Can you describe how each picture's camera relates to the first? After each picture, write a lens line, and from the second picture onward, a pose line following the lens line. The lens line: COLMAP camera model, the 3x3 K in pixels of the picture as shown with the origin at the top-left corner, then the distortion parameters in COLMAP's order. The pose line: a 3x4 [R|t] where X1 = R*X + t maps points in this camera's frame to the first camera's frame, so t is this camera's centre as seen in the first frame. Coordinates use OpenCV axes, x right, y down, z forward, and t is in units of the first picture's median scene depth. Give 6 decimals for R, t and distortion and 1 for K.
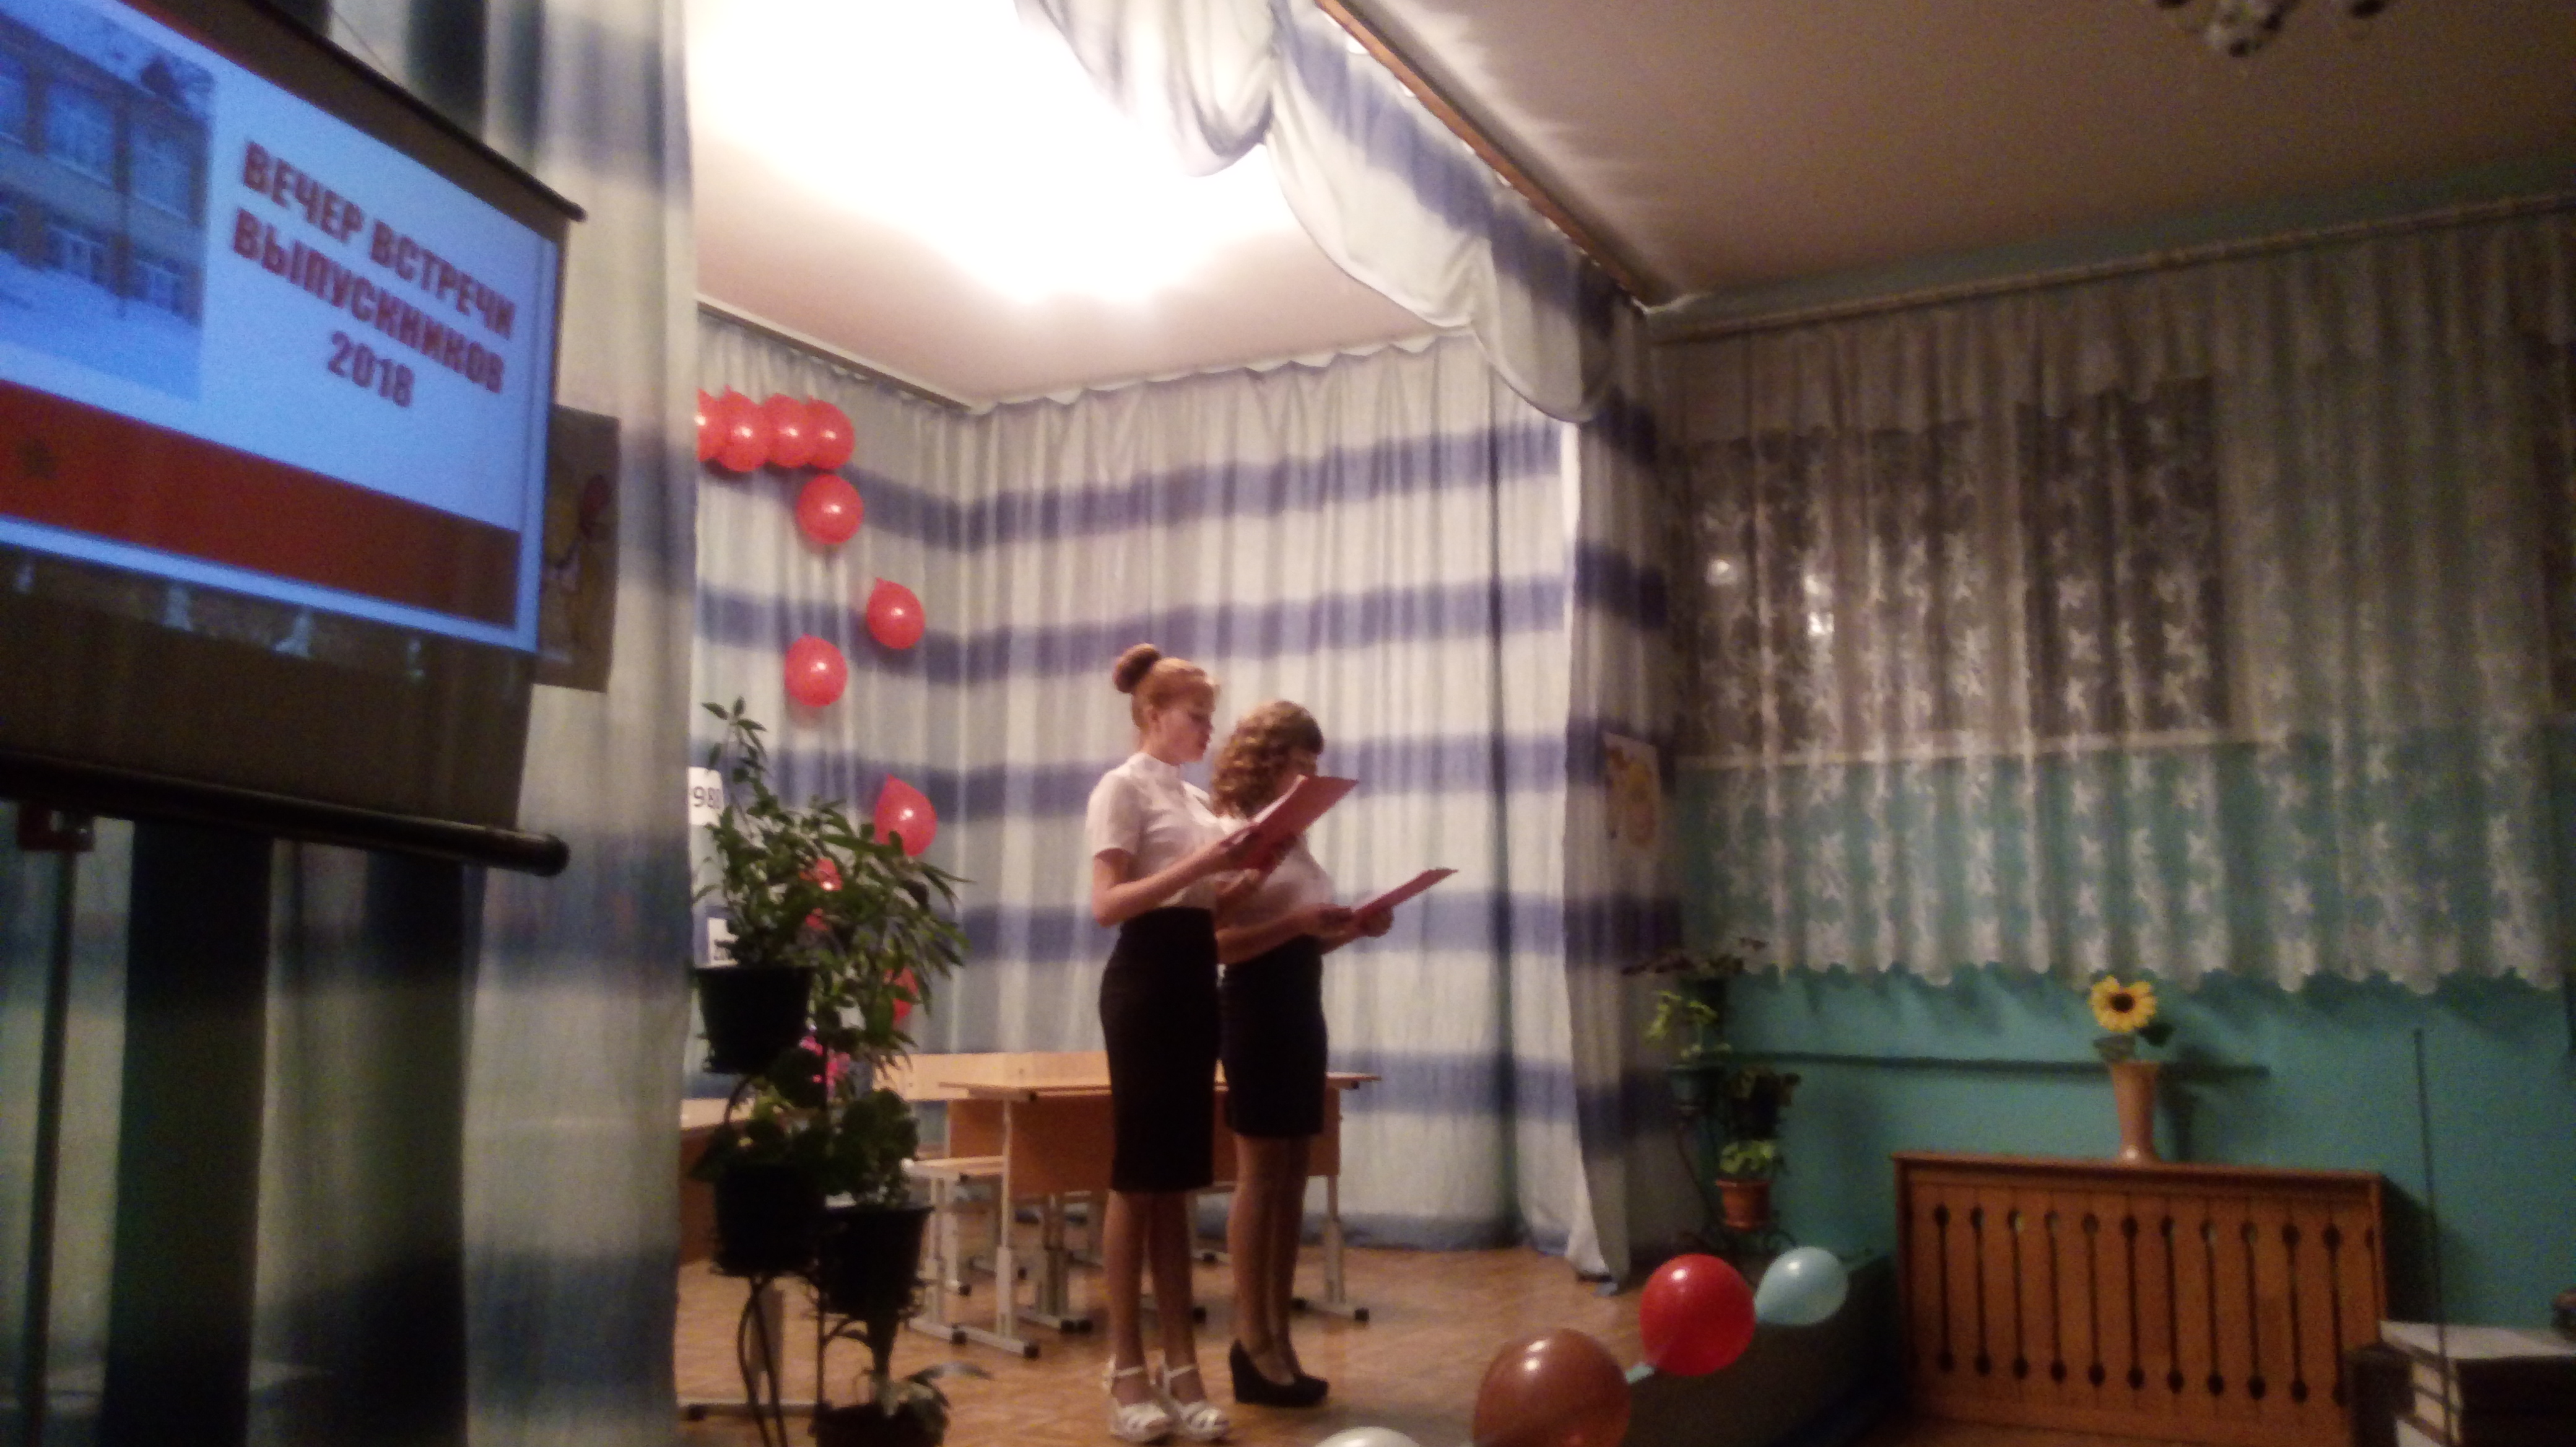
lens RADIAL K [[2090.2, 0, 1271.7], [0, 2090.2, 733.7], [0, 0, 1]] dist [0.114677, -0.179557]
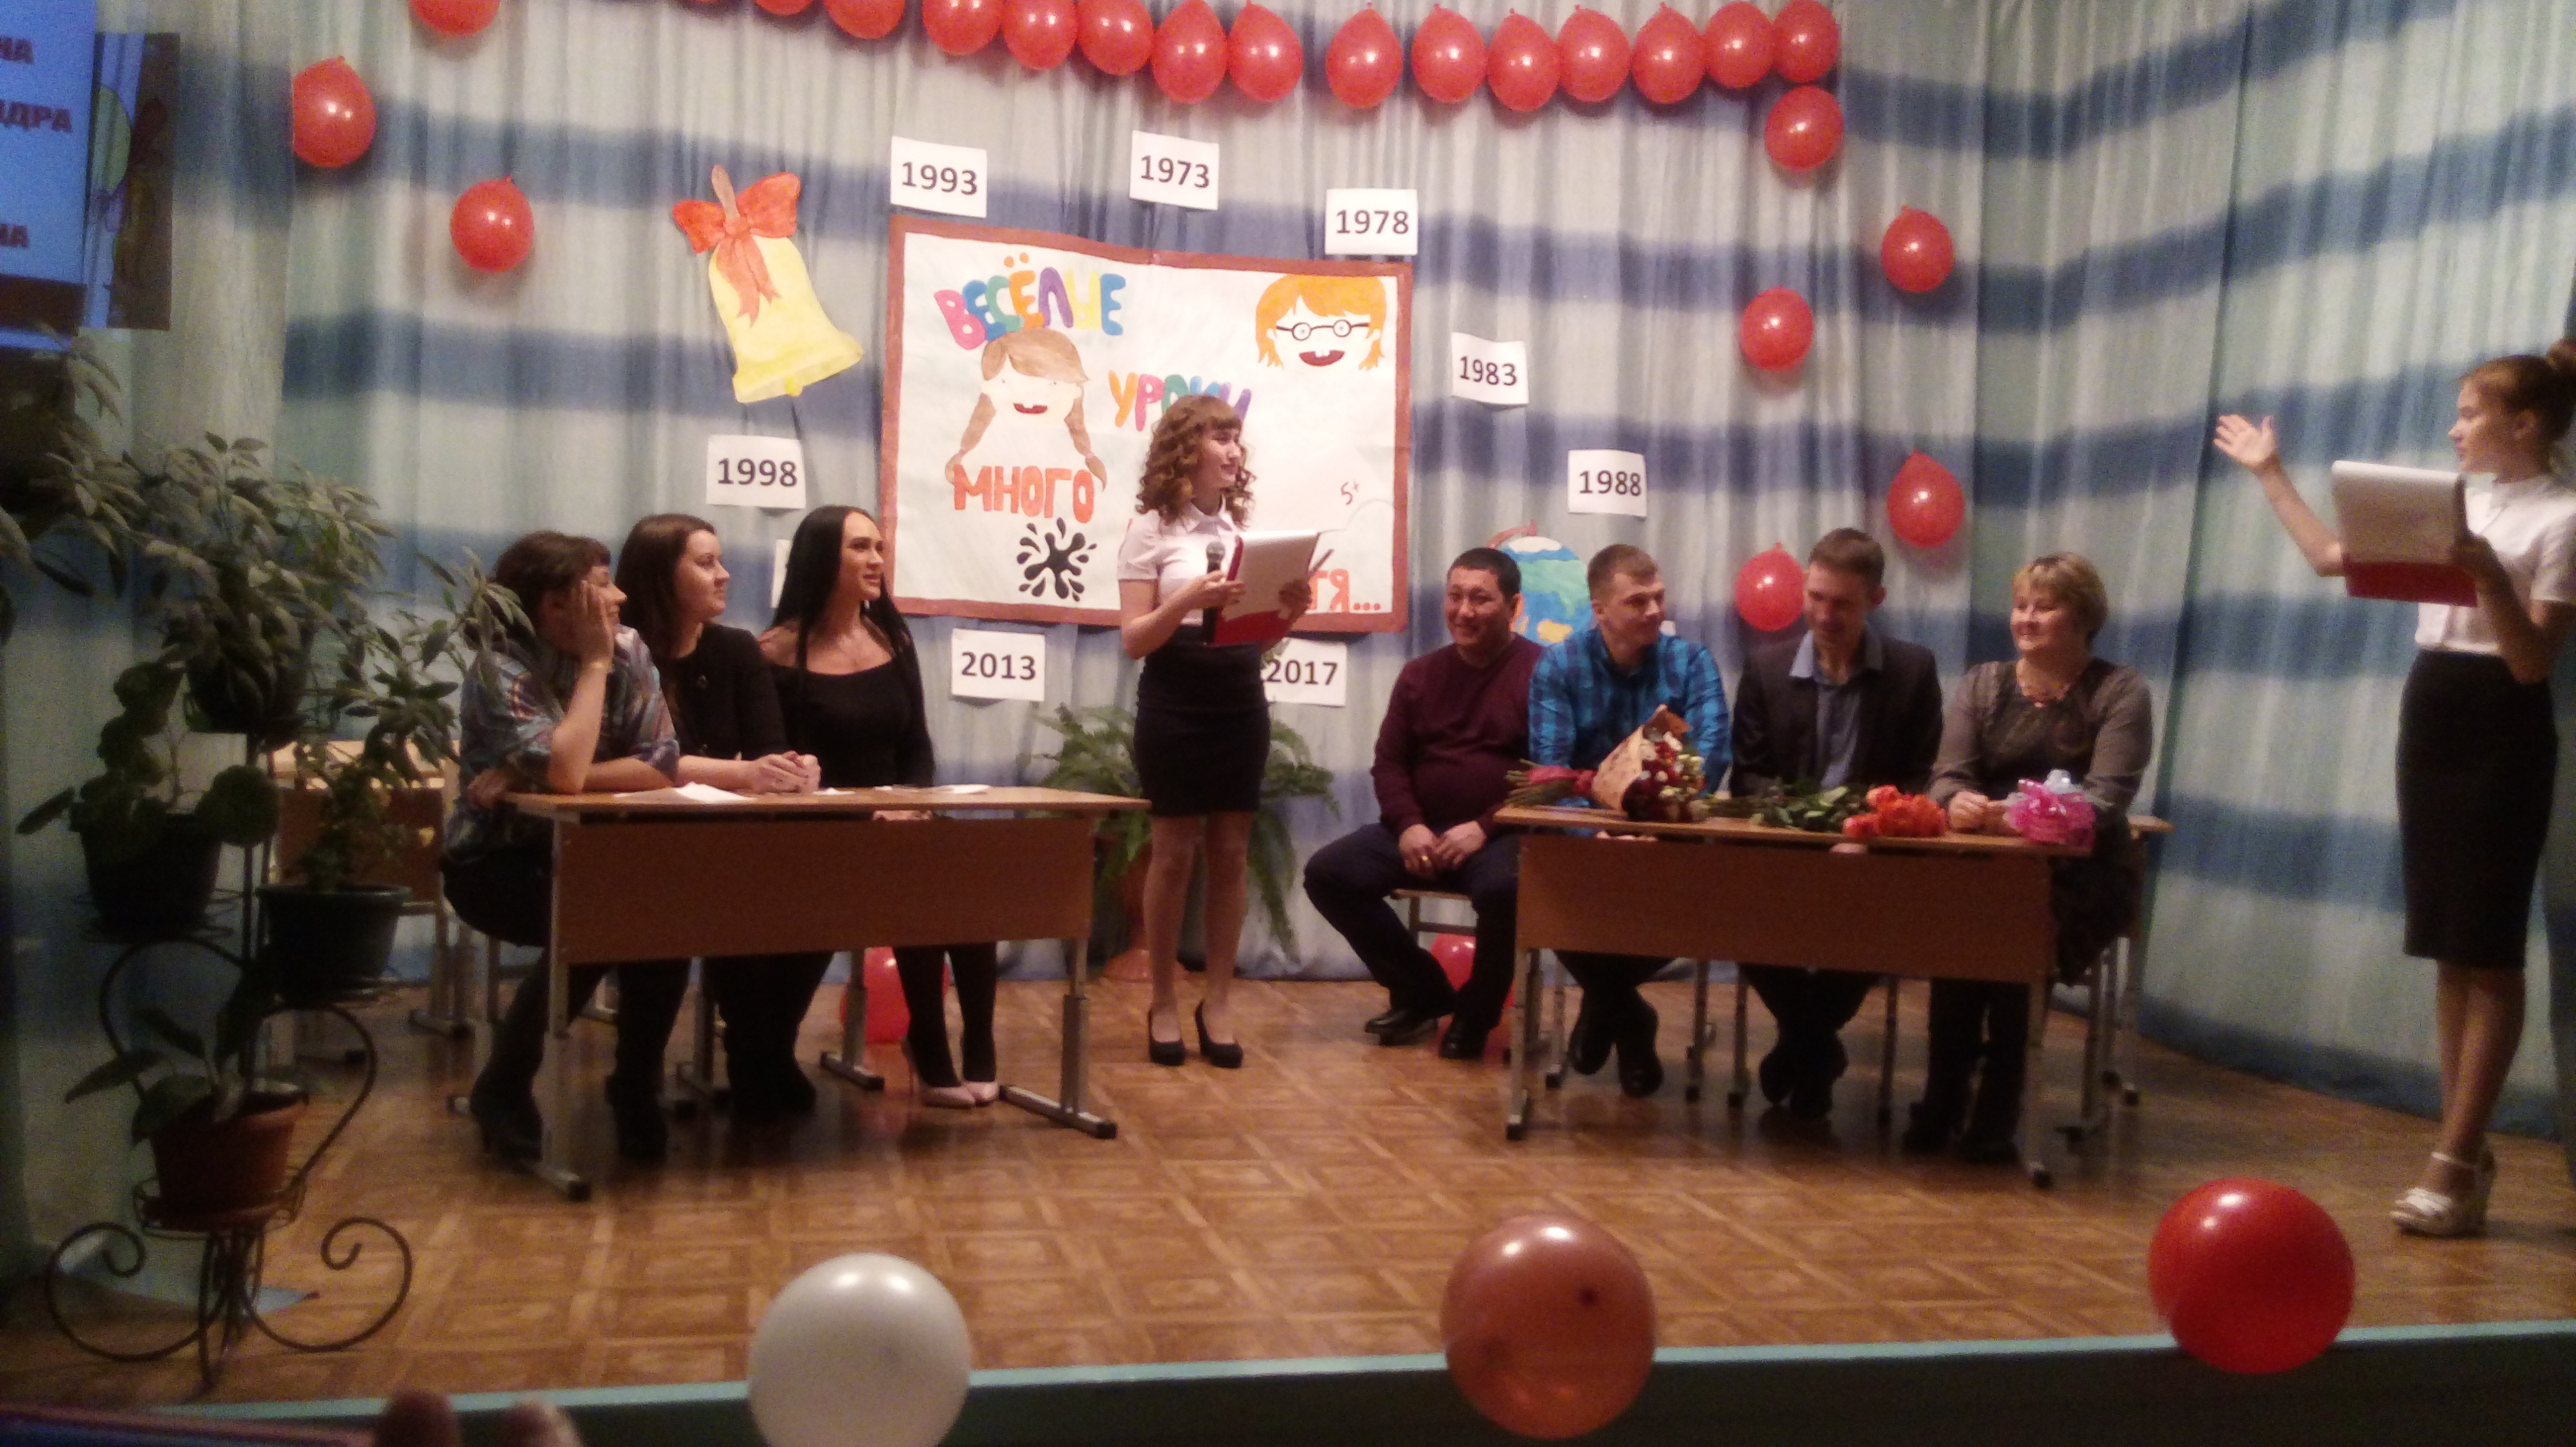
lens RADIAL K [[2096.3, 0, 1263.0], [0, 2096.3, 718.9], [0, 0, 1]] dist [0.114484, -0.185333]
pose [[0.675363, 0.045577, -0.736076, 0.323254], [0.045004, 0.993681, 0.102820, 0.033672], [0.736111, -0.102567, 0.669045, 0.299342]]
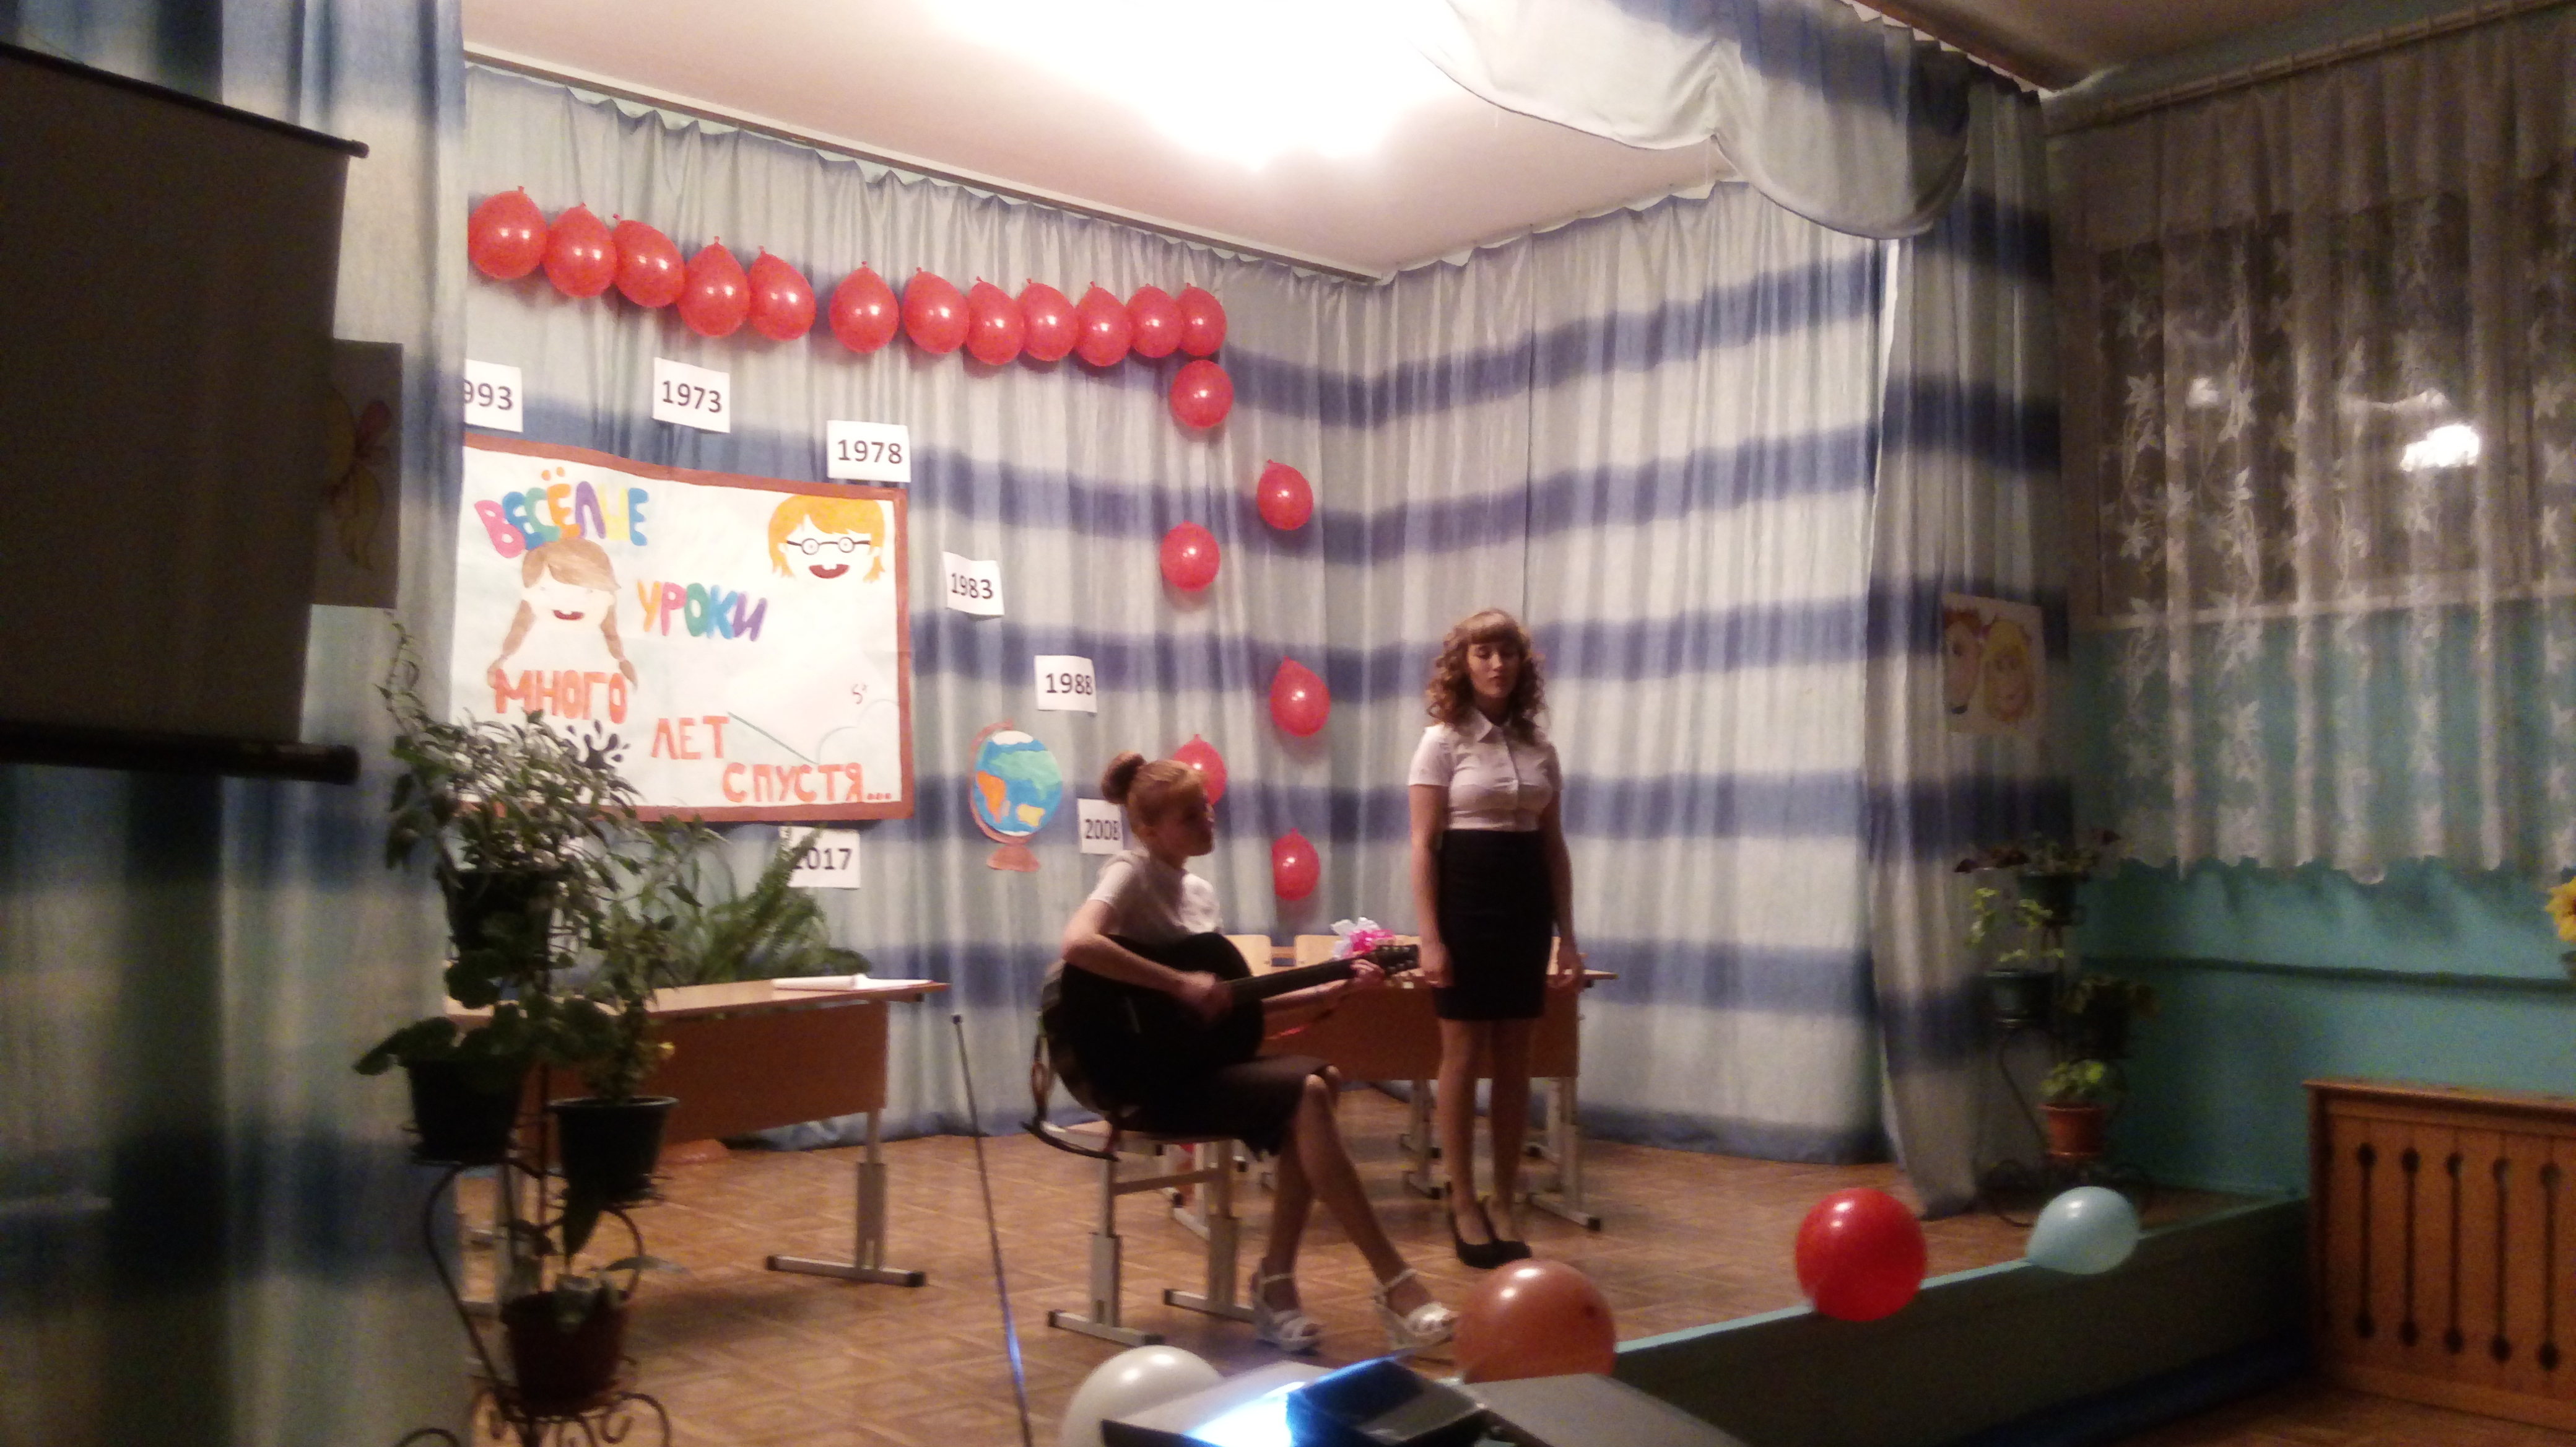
lens RADIAL K [[2090.2, 0, 1271.6], [0, 2090.2, 739.2], [0, 0, 1]] dist [0.114677, -0.179557]
pose [[0.935523, -0.009395, -0.353141, 0.205491], [0.032795, 0.997639, 0.060337, -0.002208], [0.351740, -0.068028, 0.933623, 0.069626]]
